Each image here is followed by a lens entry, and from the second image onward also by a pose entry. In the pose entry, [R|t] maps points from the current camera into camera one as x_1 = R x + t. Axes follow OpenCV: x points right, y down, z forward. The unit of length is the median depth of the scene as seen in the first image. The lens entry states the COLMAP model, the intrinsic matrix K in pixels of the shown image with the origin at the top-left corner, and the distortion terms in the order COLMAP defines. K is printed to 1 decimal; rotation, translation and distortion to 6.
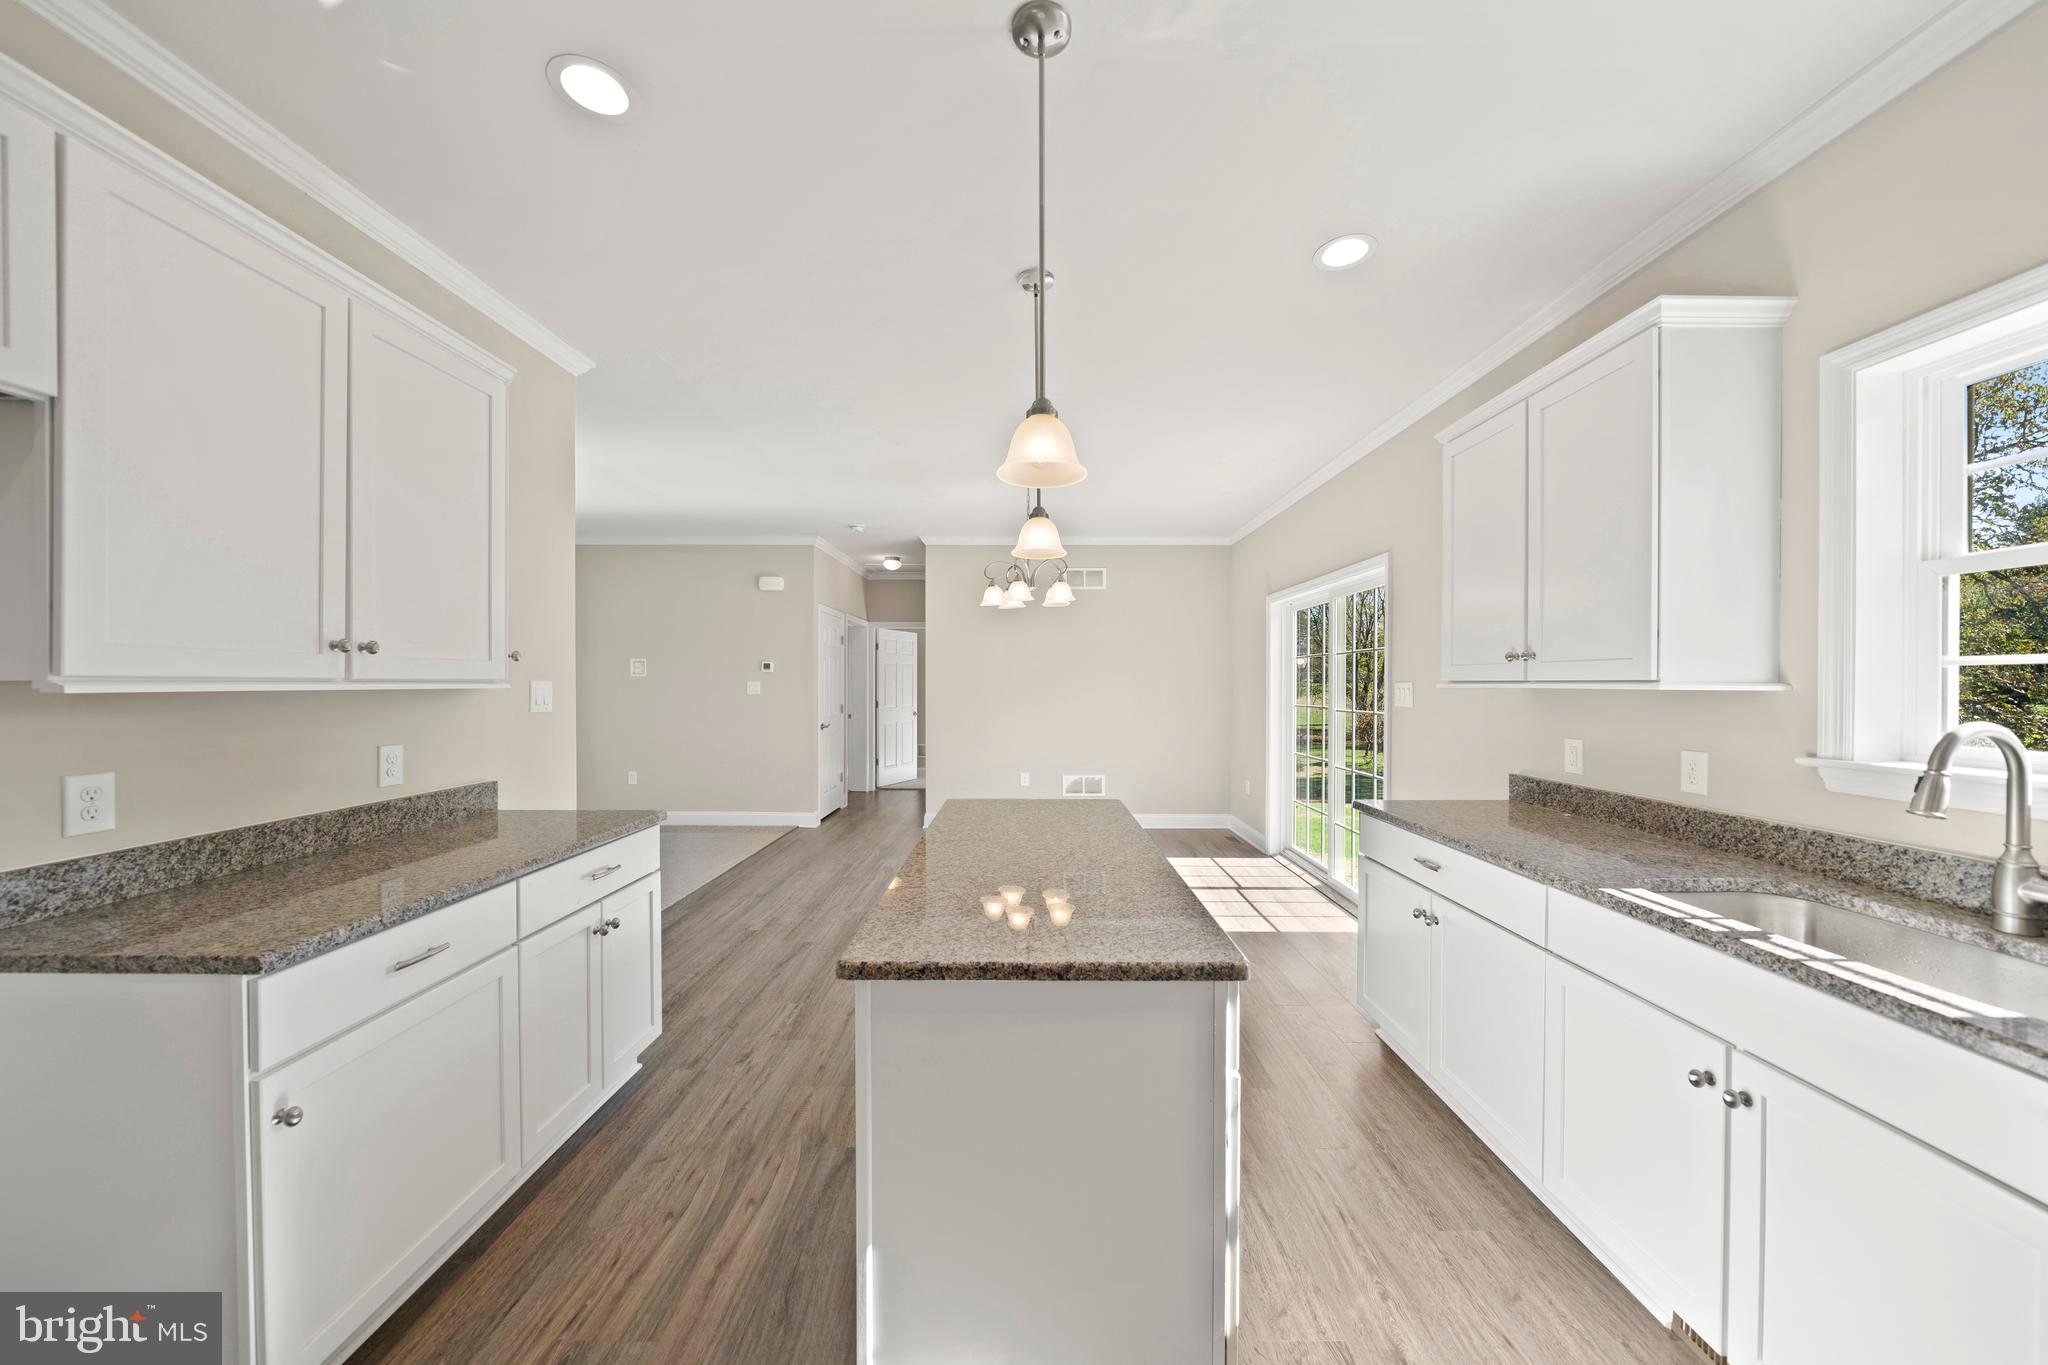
lens RADIAL K [[707.9, 0, 1024.9], [0, 707.9, 688.7], [0, 0, 1]] dist [-0.005864, 0.000129]
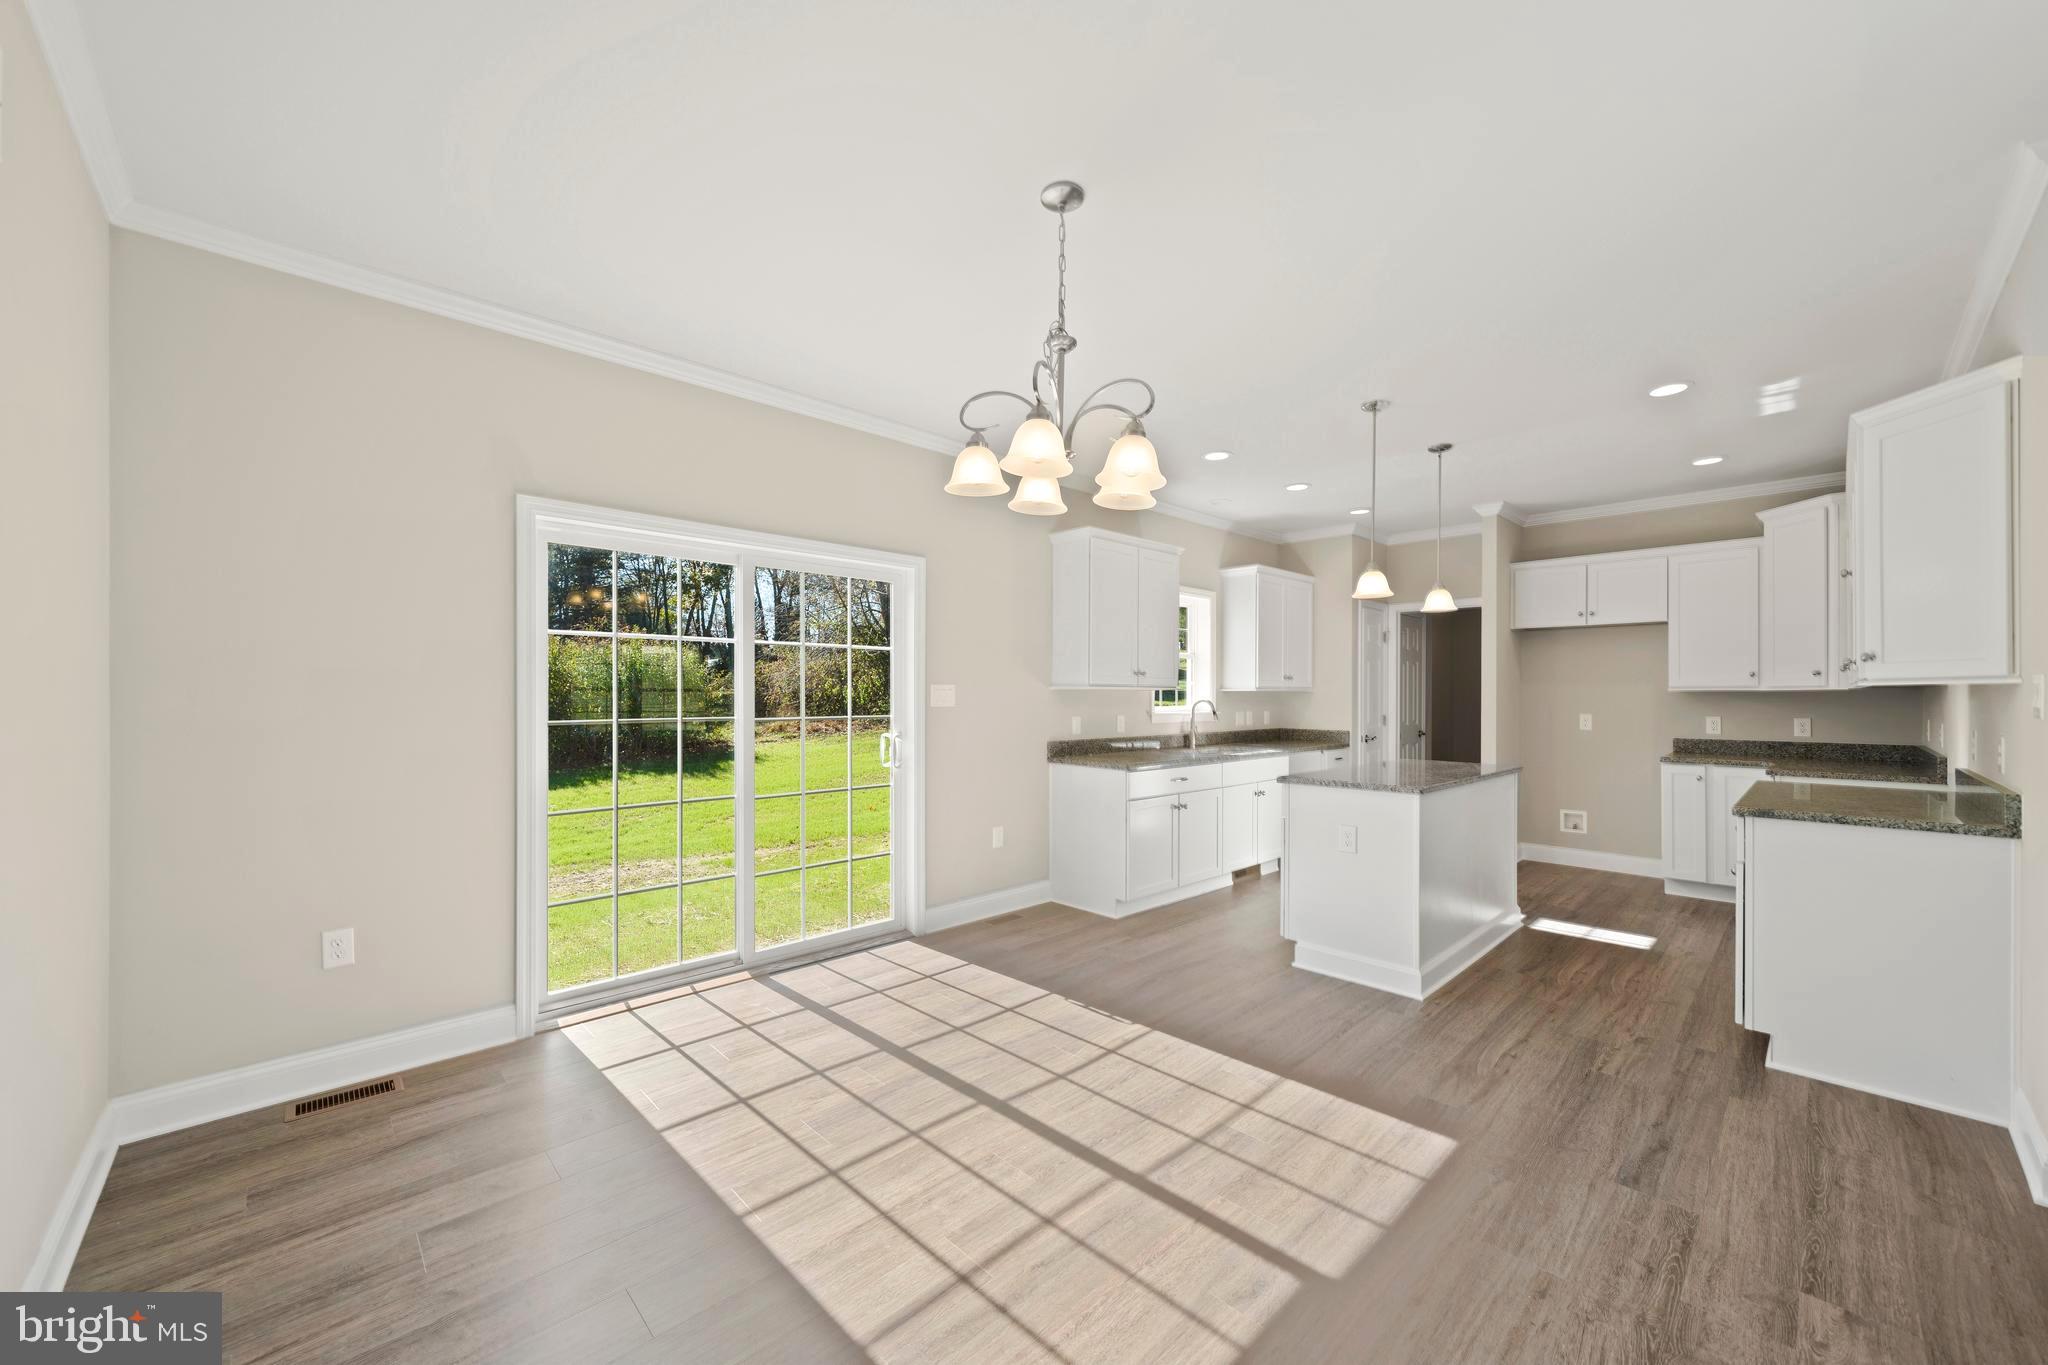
lens RADIAL K [[760.6, 0, 1021.3], [0, 760.6, 698.3], [0, 0, 1]] dist [-0.009501, 0.000486]
pose [[-0.686487, -0.004294, 0.727129, -0.738587], [0.004149, 0.999943, 0.009823, 0.002147], [-0.727130, 0.009761, -0.686430, 3.103626]]
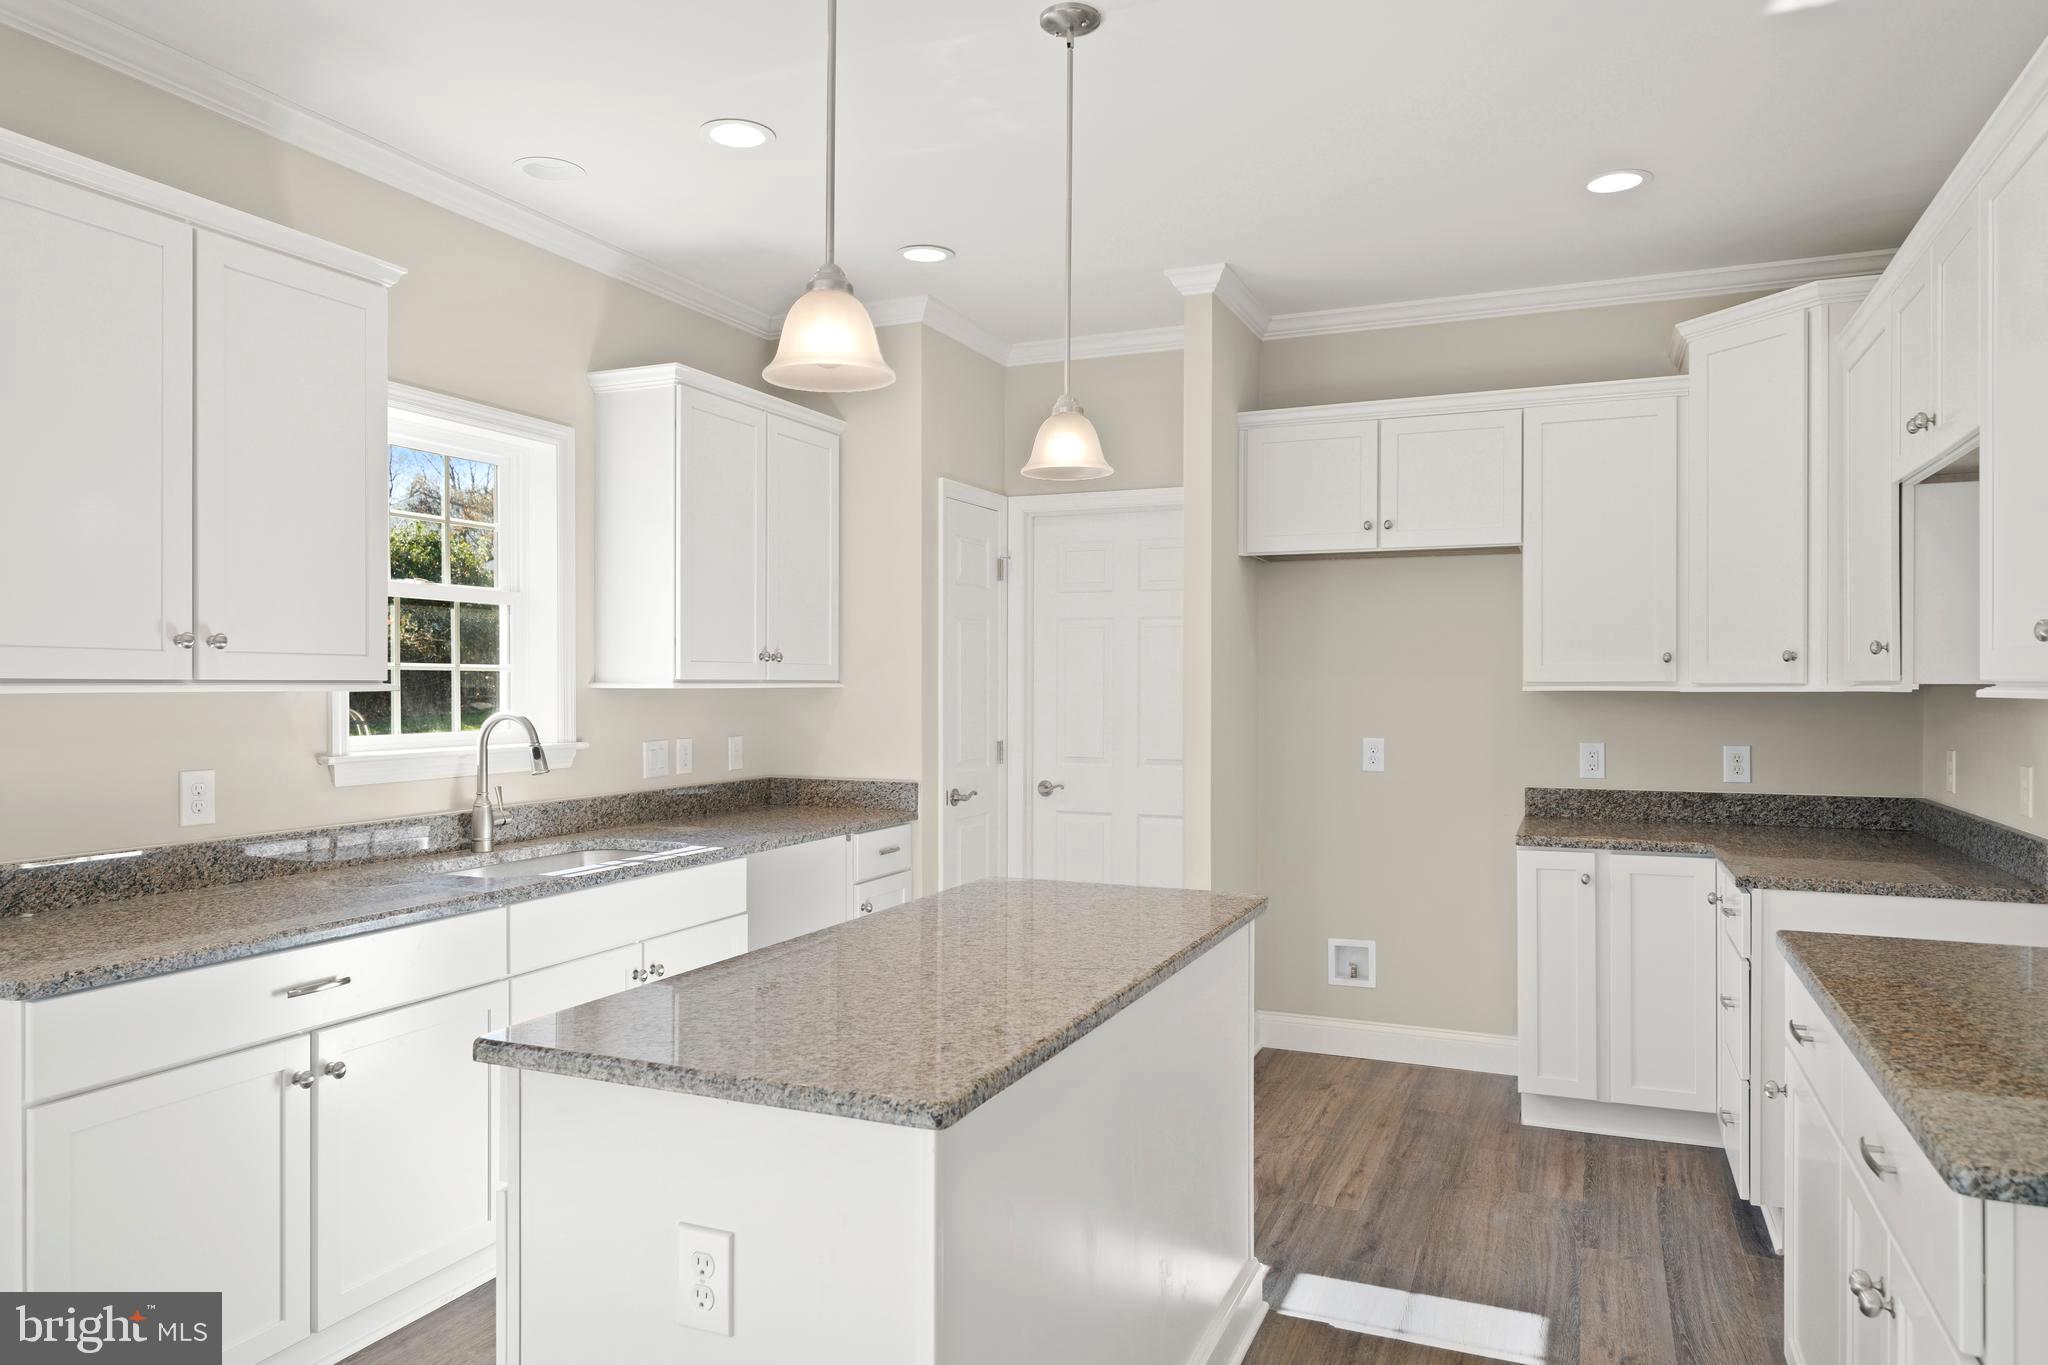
lens RADIAL K [[1302.6, 0, 1018.6], [0, 1302.6, 692.4], [0, 0, 1]] dist [0.000619, -0.002864]
pose [[-0.917807, -0.004832, 0.396998, -0.466182], [0.001465, 0.999878, 0.015555, -0.020142], [-0.397025, 0.014858, -0.917688, 1.990056]]
